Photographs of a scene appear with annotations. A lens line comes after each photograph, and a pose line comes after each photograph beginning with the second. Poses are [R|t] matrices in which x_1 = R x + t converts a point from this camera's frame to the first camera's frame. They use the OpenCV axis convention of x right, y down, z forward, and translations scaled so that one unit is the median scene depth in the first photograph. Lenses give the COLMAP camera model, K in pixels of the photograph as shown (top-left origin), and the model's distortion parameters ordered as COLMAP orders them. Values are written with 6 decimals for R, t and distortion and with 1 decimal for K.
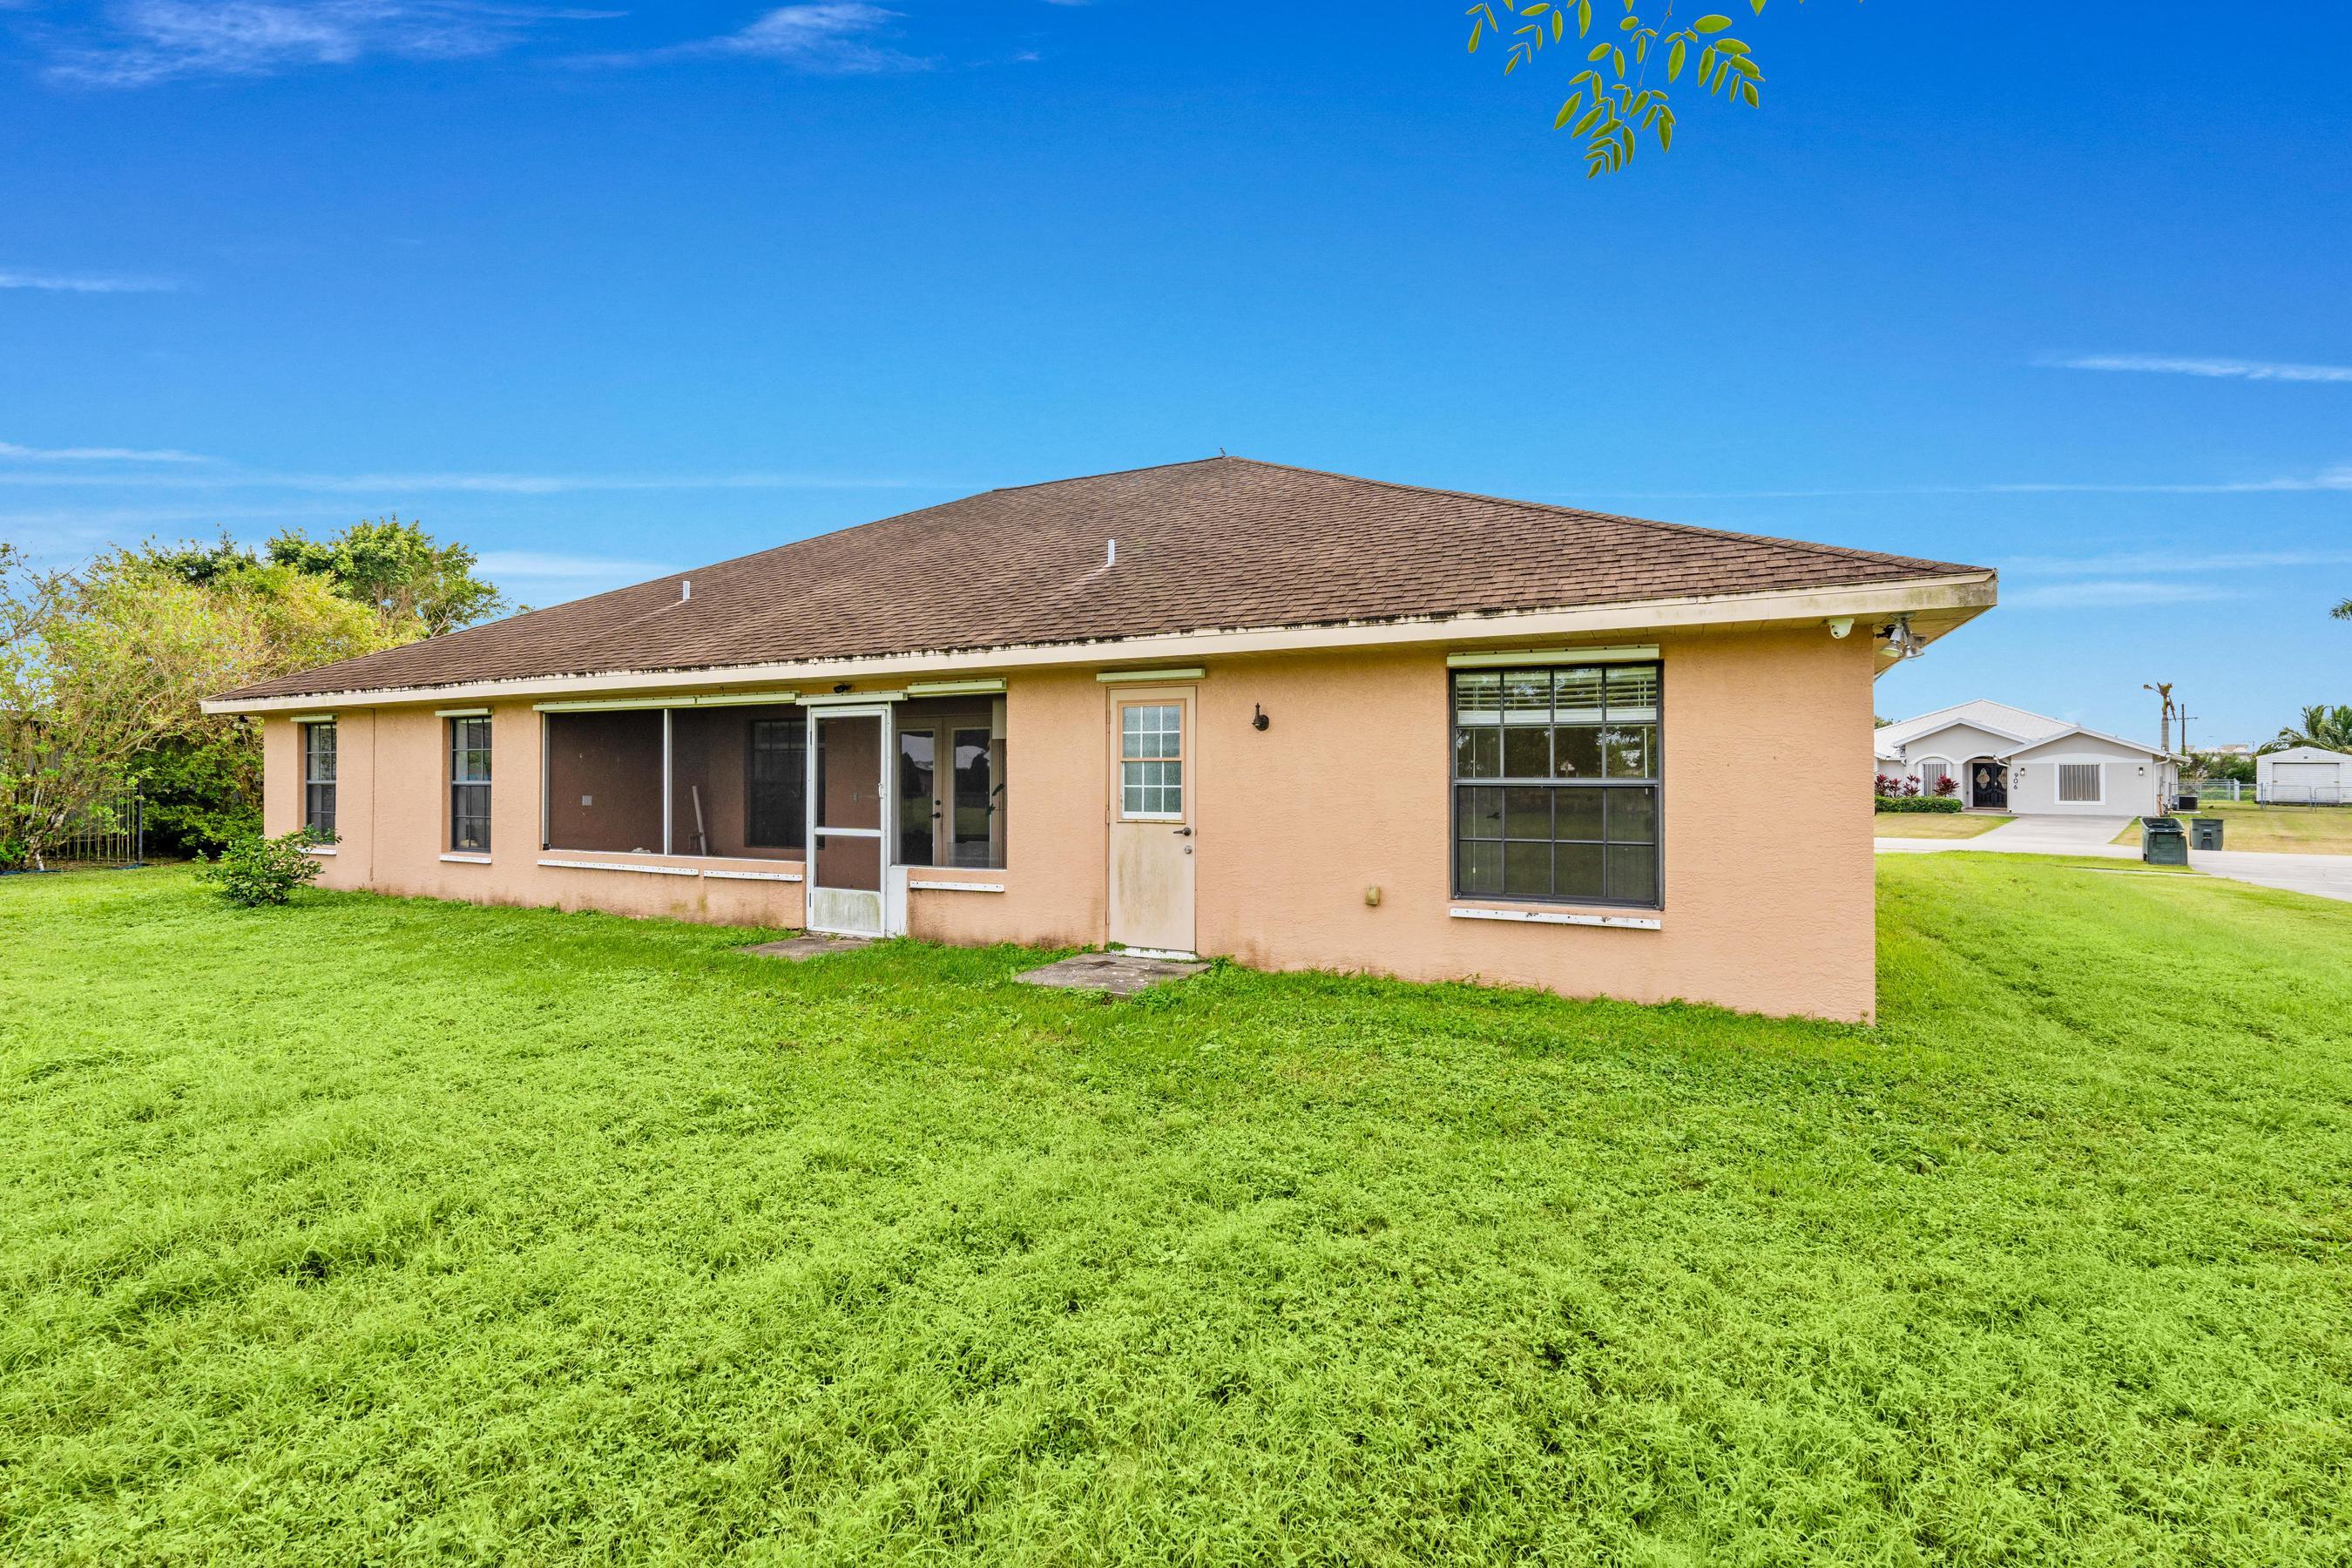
lens RADIAL K [[1049.7, 0, 1177.9], [0, 1049.7, 774.5], [0, 0, 1]] dist [-0.002451, -0.000486]
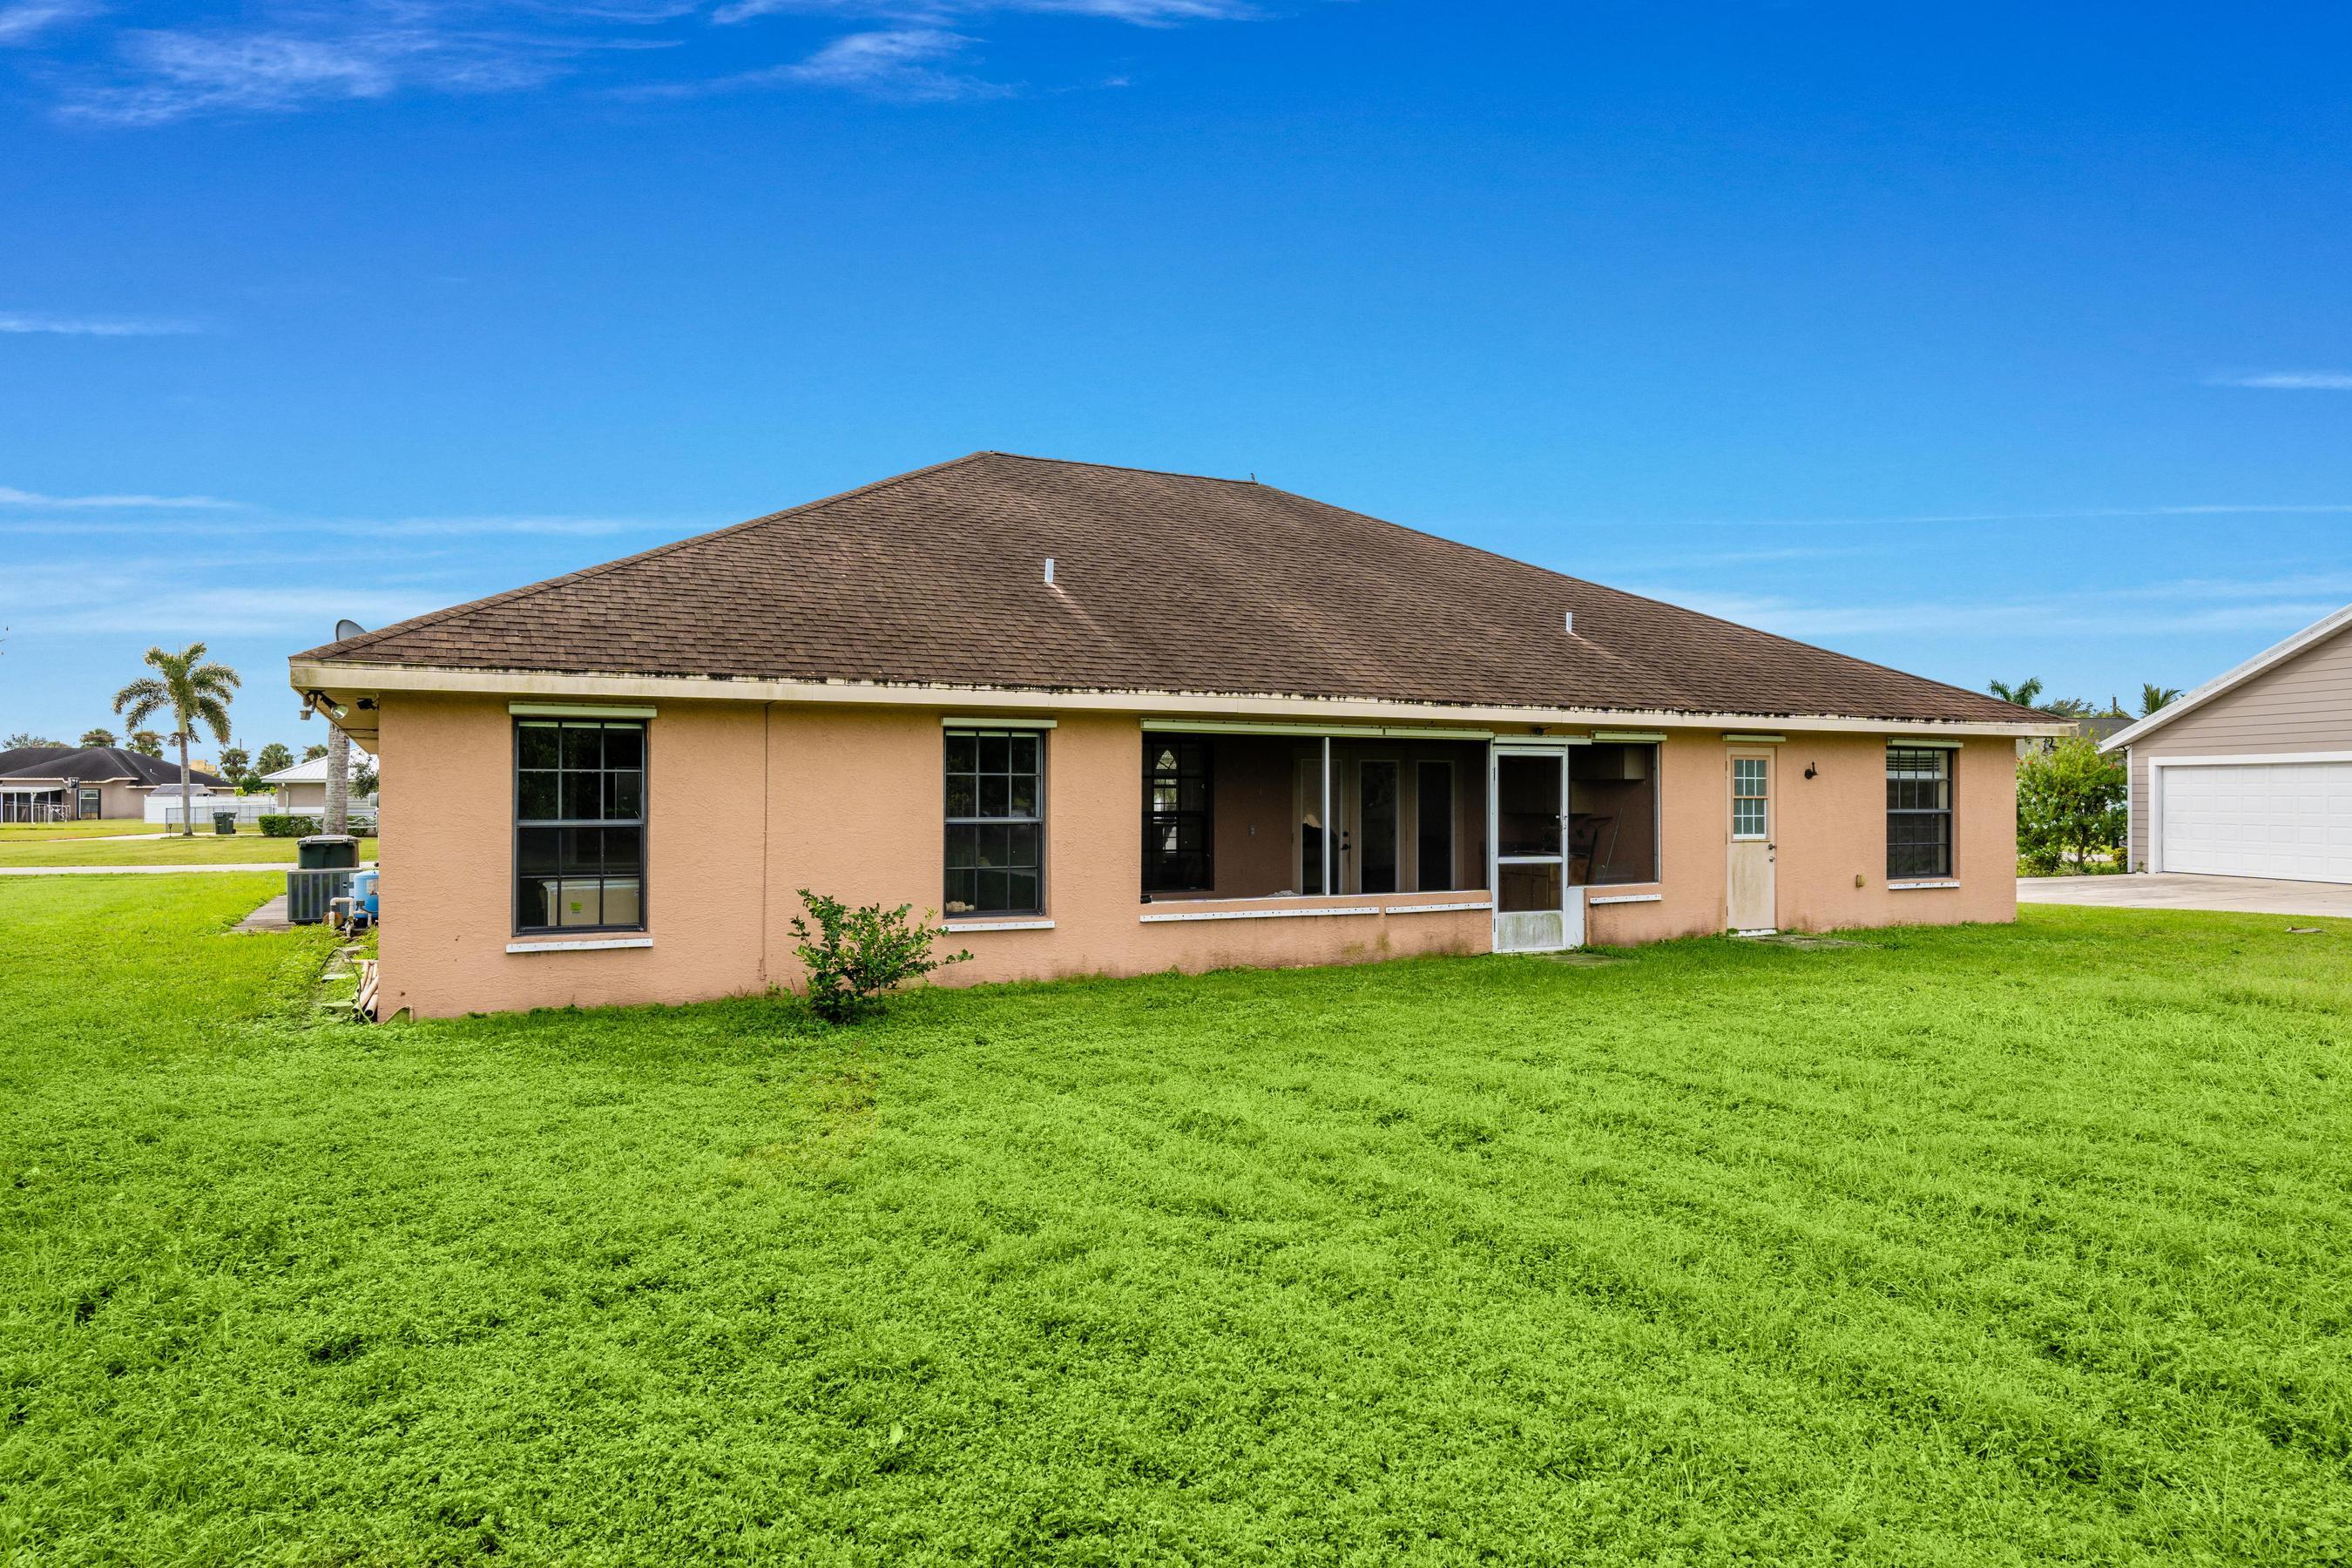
lens RADIAL K [[1427.4, 0, 1176.8], [0, 1427.4, 783.2], [0, 0, 1]] dist [0.005926, 0.000847]
pose [[0.597835, 0.006853, 0.801590, -1.900881], [-0.005160, 0.999976, -0.004701, -0.018534], [-0.801603, -0.001325, 0.597856, 0.431744]]
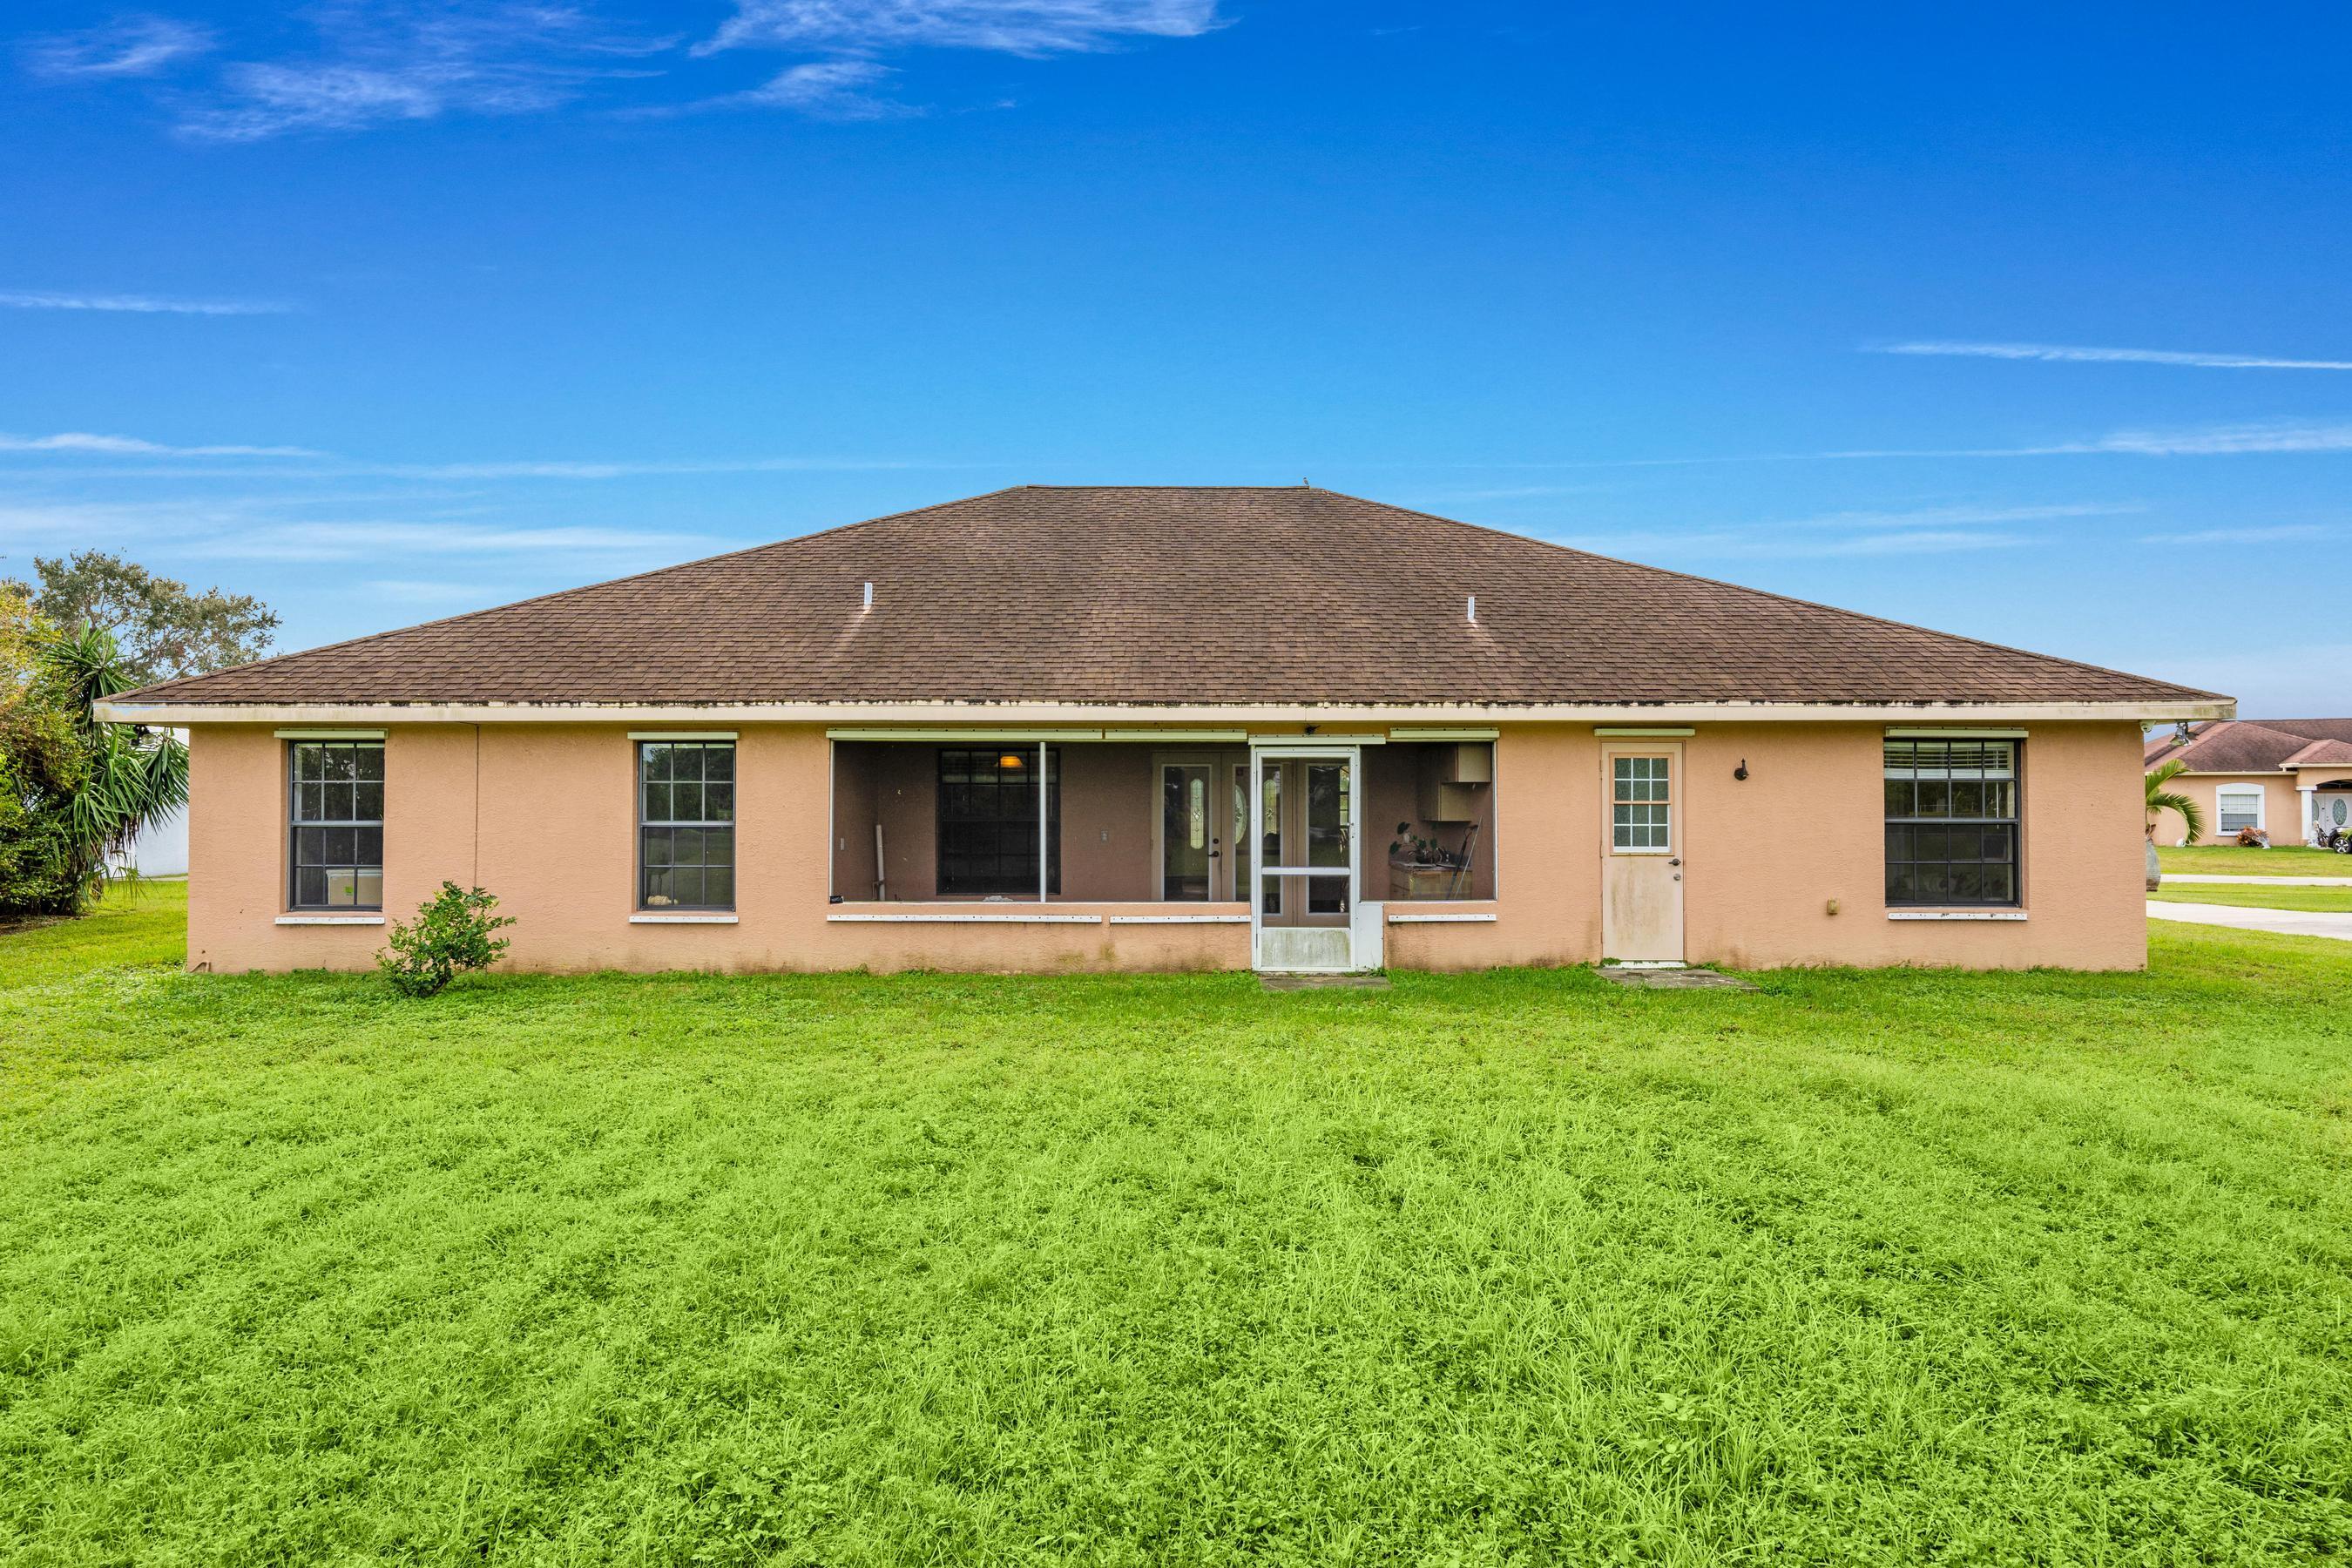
lens RADIAL K [[1336.2, 0, 1176.0], [0, 1336.2, 784.0], [0, 0, 1]] dist [0.003901, 0.001219]
pose [[0.890060, 0.007540, 0.455780, -1.106246], [-0.001907, 0.999916, -0.012819, -0.013660], [-0.455838, 0.010540, 0.890000, -0.104383]]
